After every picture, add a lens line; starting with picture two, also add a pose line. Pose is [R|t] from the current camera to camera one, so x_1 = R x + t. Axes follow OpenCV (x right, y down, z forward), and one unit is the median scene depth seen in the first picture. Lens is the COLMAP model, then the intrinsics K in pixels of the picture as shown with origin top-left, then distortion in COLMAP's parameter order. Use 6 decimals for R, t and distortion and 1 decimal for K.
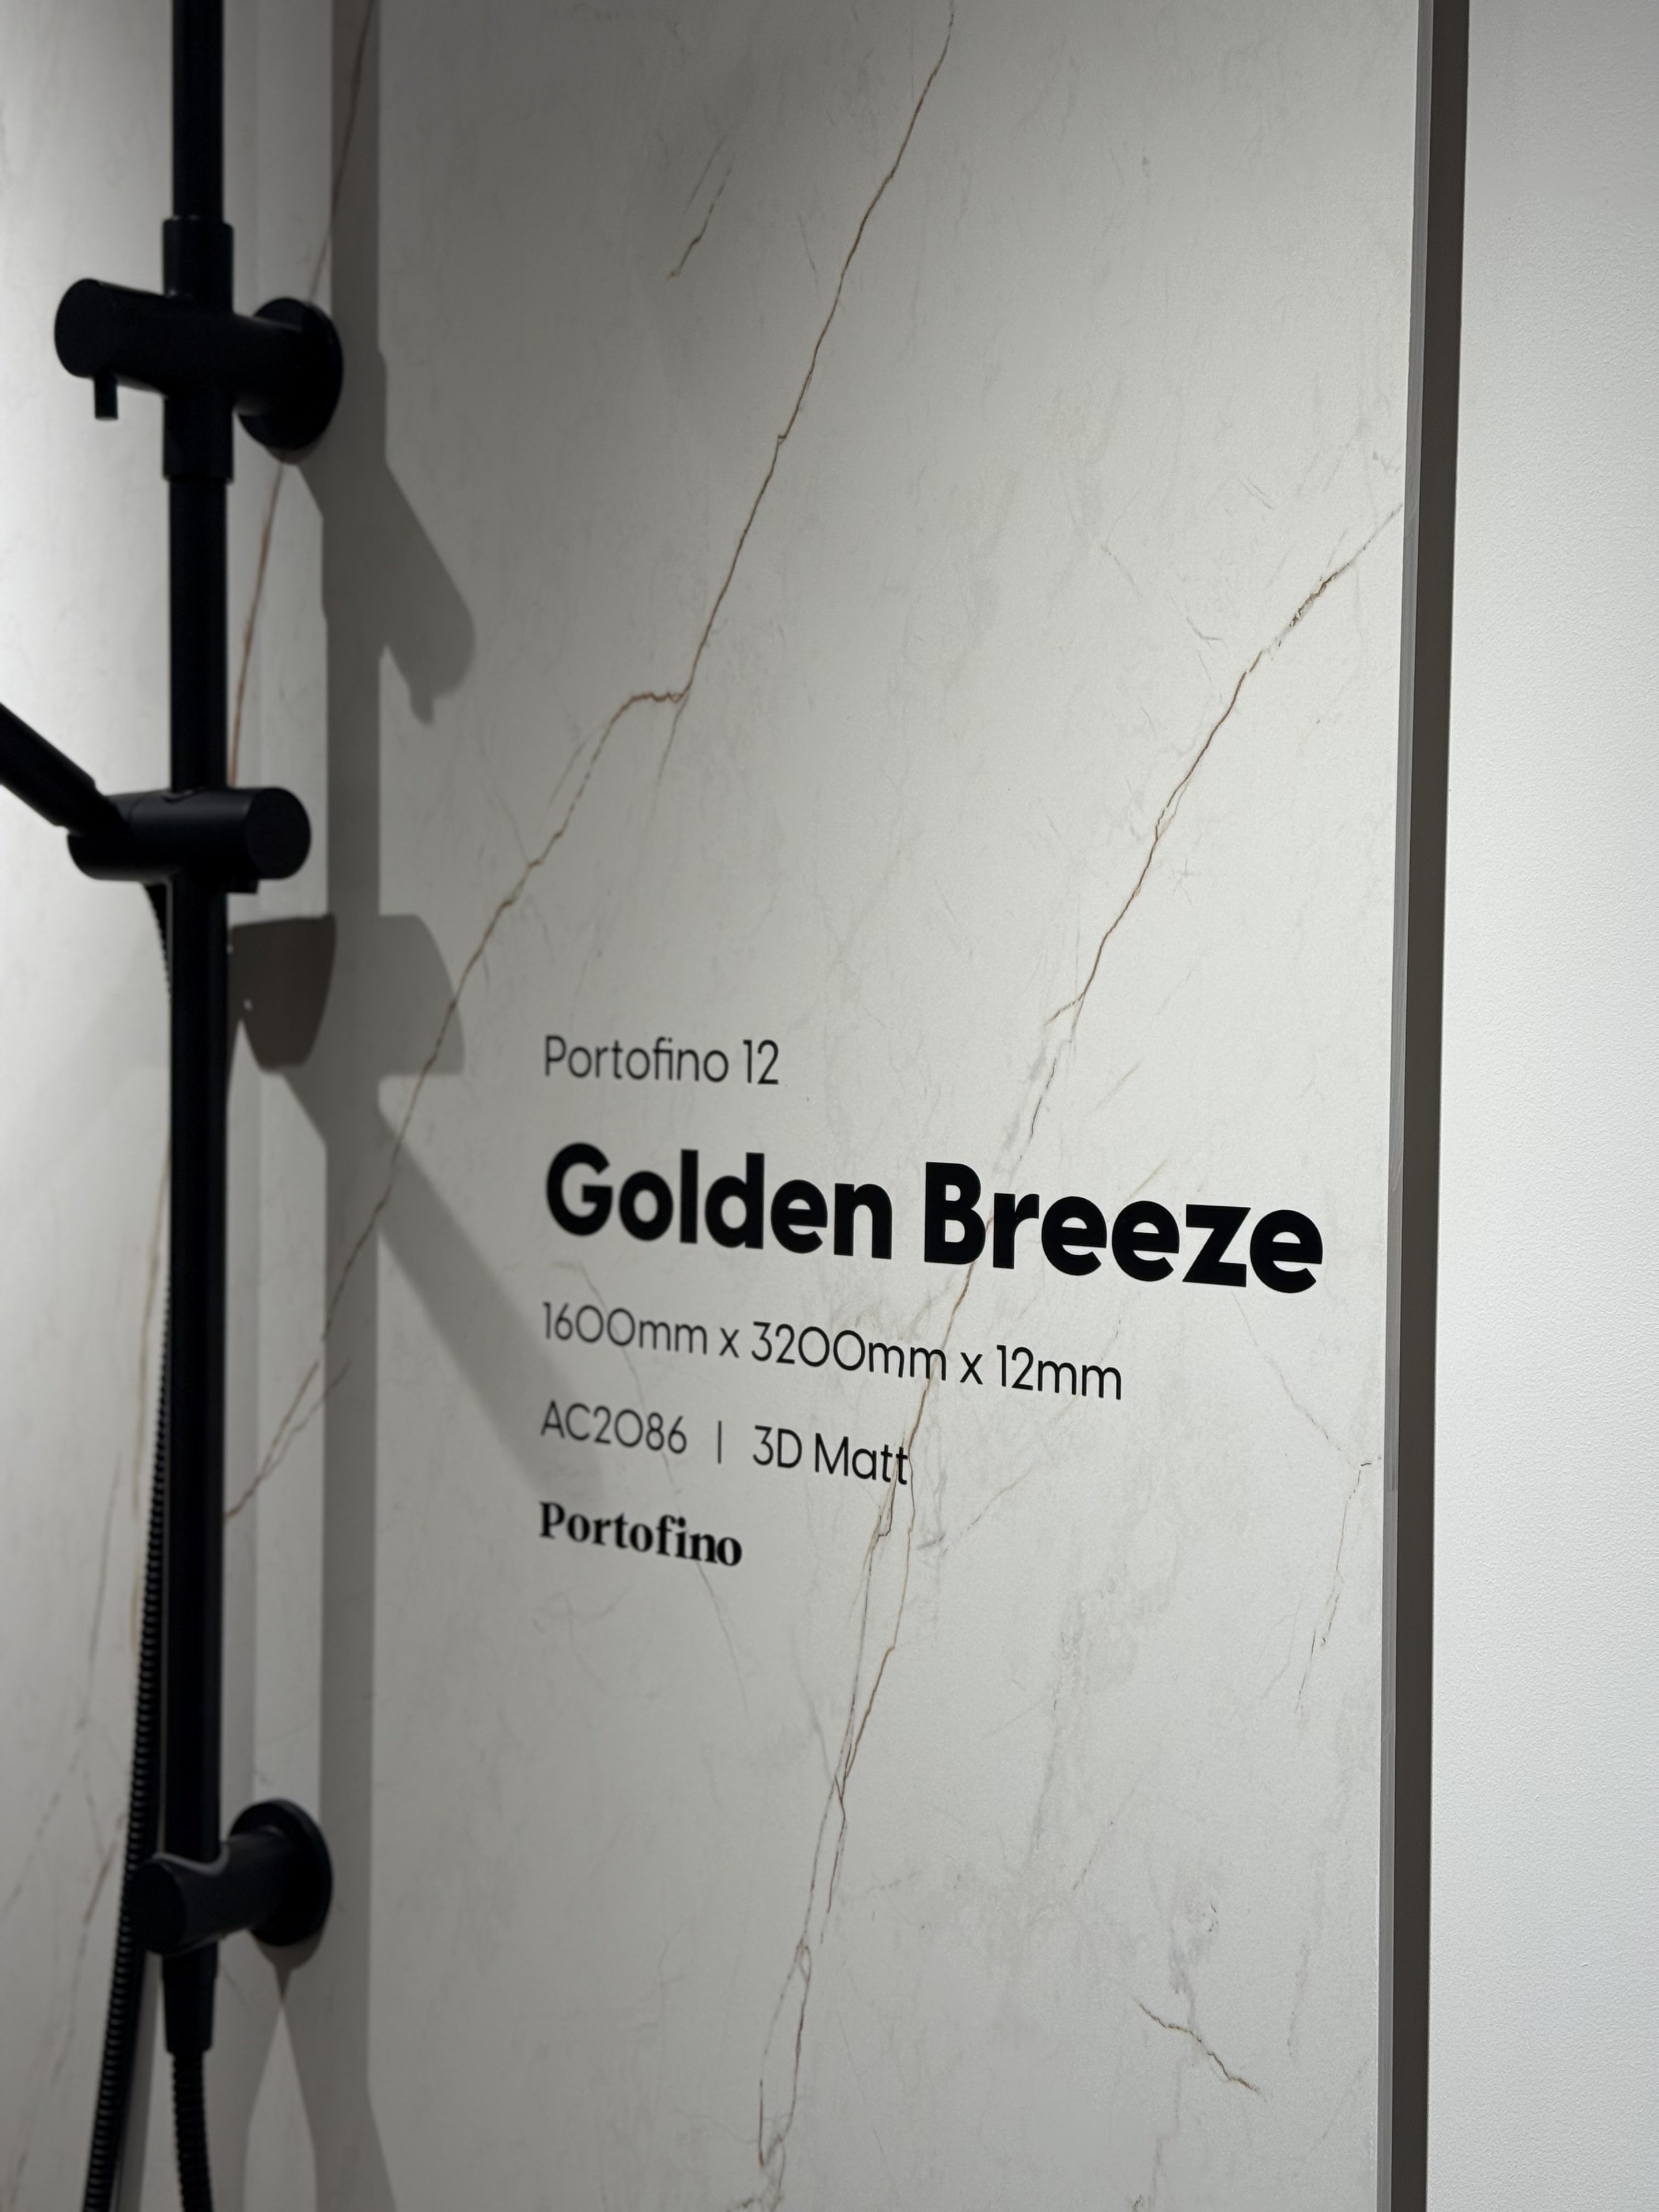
lens RADIAL K [[3181.3, 0, 804.1], [0, 3181.3, 1060.0], [0, 0, 1]] dist [0.057142, 0.000000]
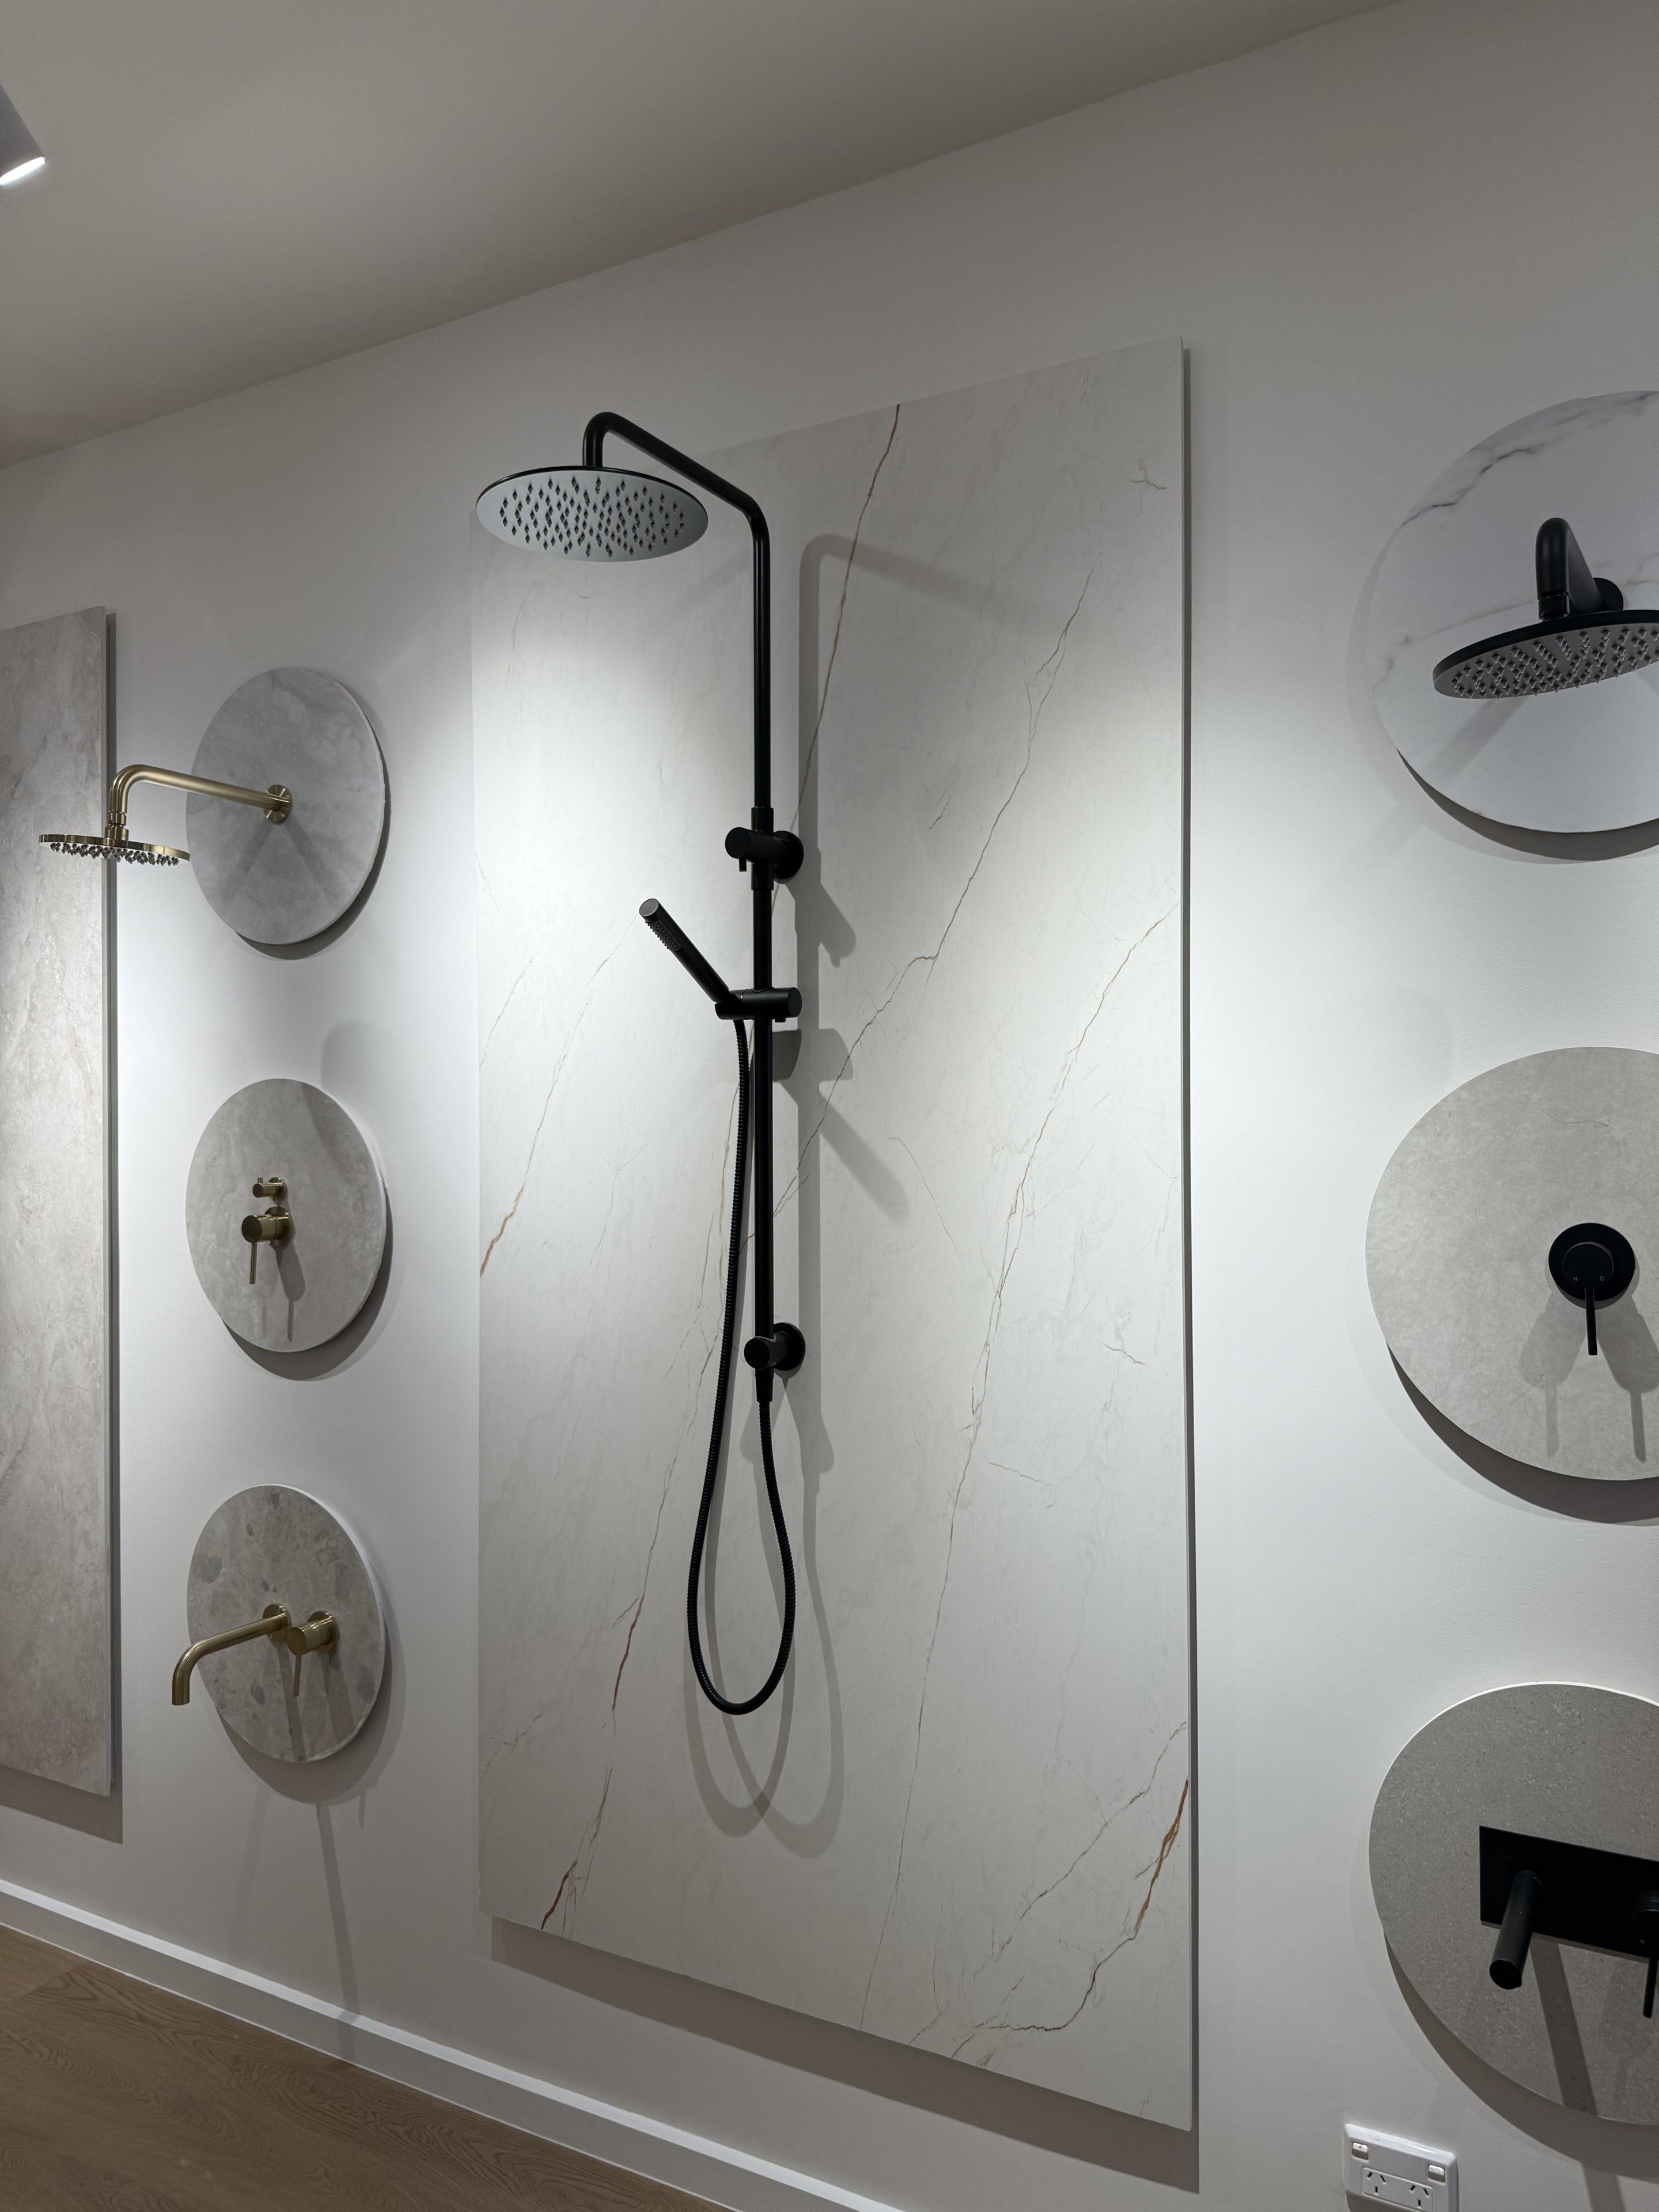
lens RADIAL K [[1587.4, 0, 802.7], [0, 1587.4, 1065.7], [0, 0, 1]] dist [0.066457, -0.094771]
pose [[0.989745, -0.014348, 0.142126, -0.371924], [0.020918, 0.998775, -0.044840, 0.059115], [-0.141308, 0.047353, 0.988832, -0.519971]]
